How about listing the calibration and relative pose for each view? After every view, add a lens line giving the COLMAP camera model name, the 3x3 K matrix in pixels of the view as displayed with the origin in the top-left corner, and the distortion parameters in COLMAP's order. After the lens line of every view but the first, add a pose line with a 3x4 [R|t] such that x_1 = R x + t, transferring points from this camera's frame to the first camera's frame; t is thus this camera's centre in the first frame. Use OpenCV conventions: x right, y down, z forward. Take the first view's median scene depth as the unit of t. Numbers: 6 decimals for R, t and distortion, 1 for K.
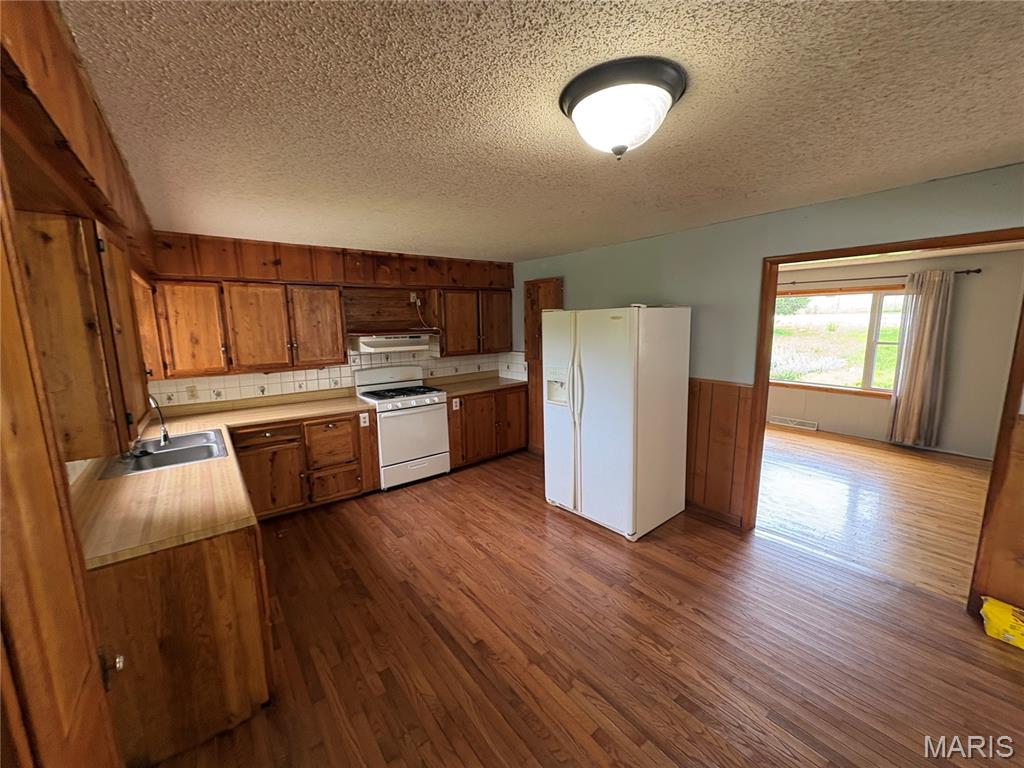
lens RADIAL K [[407.5, 0, 511.6], [0, 407.5, 384.6], [0, 0, 1]] dist [0.000399, 0.000665]
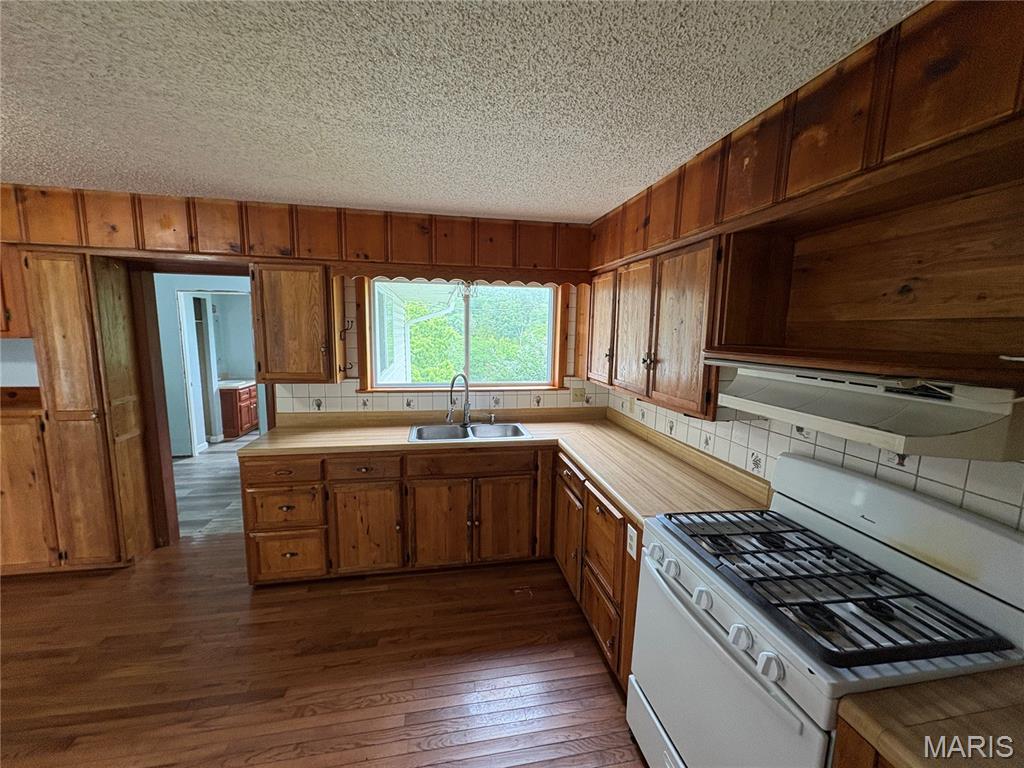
lens RADIAL K [[407.5, 0, 510.6], [0, 407.5, 384.4], [0, 0, 1]] dist [0.000399, 0.000665]
pose [[-0.458414, 0.128340, -0.879423, 0.079675], [-0.151595, 0.963725, 0.219664, -0.183900], [0.875714, 0.234013, -0.422330, 1.222292]]
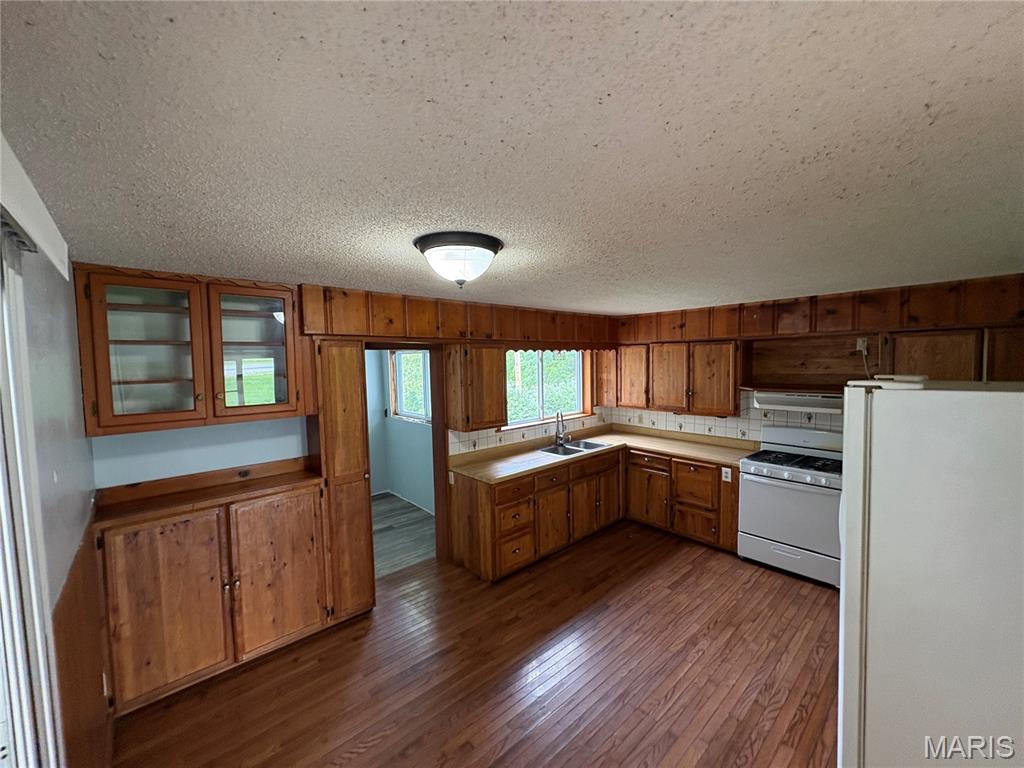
lens RADIAL K [[407.5, 0, 511.1], [0, 407.5, 383.9], [0, 0, 1]] dist [0.000399, 0.000665]
pose [[0.070057, 0.073339, -0.994843, 0.672071], [-0.140294, 0.988106, 0.062963, -0.141818], [0.987628, 0.135160, 0.079513, 0.447408]]
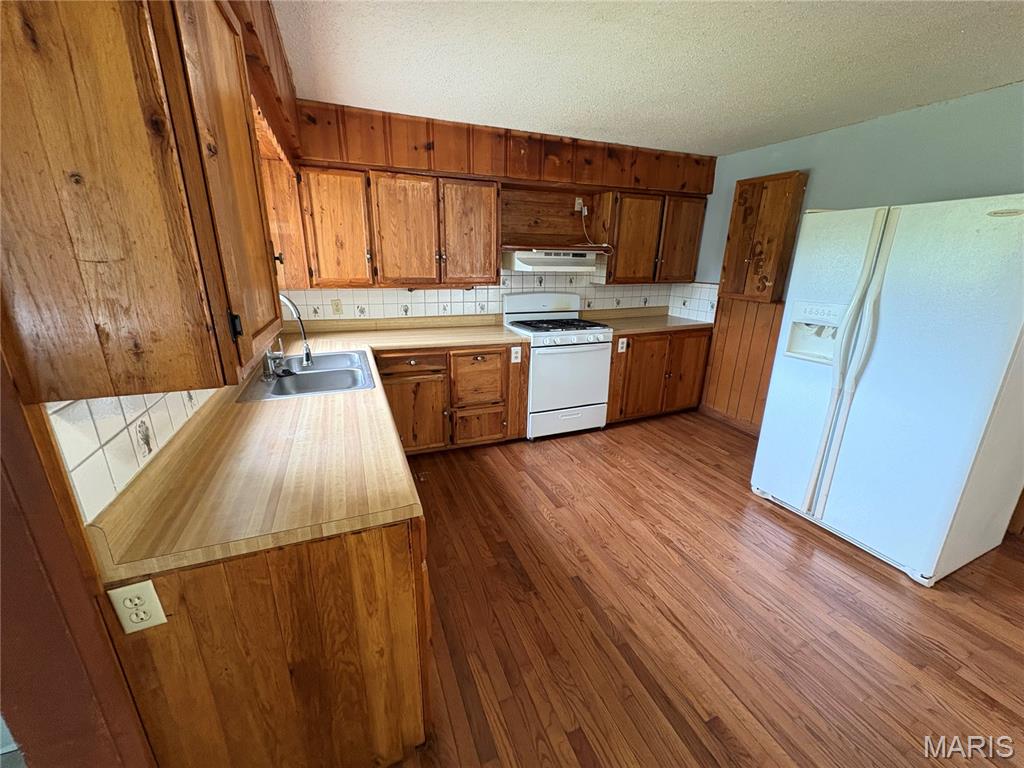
lens RADIAL K [[407.5, 0, 511.1], [0, 407.5, 384.4], [0, 0, 1]] dist [0.000399, 0.000665]
pose [[0.961732, 0.111834, -0.250131, -0.188123], [-0.074016, 0.985009, 0.155814, 0.021113], [0.263806, -0.131338, 0.955592, 0.243456]]
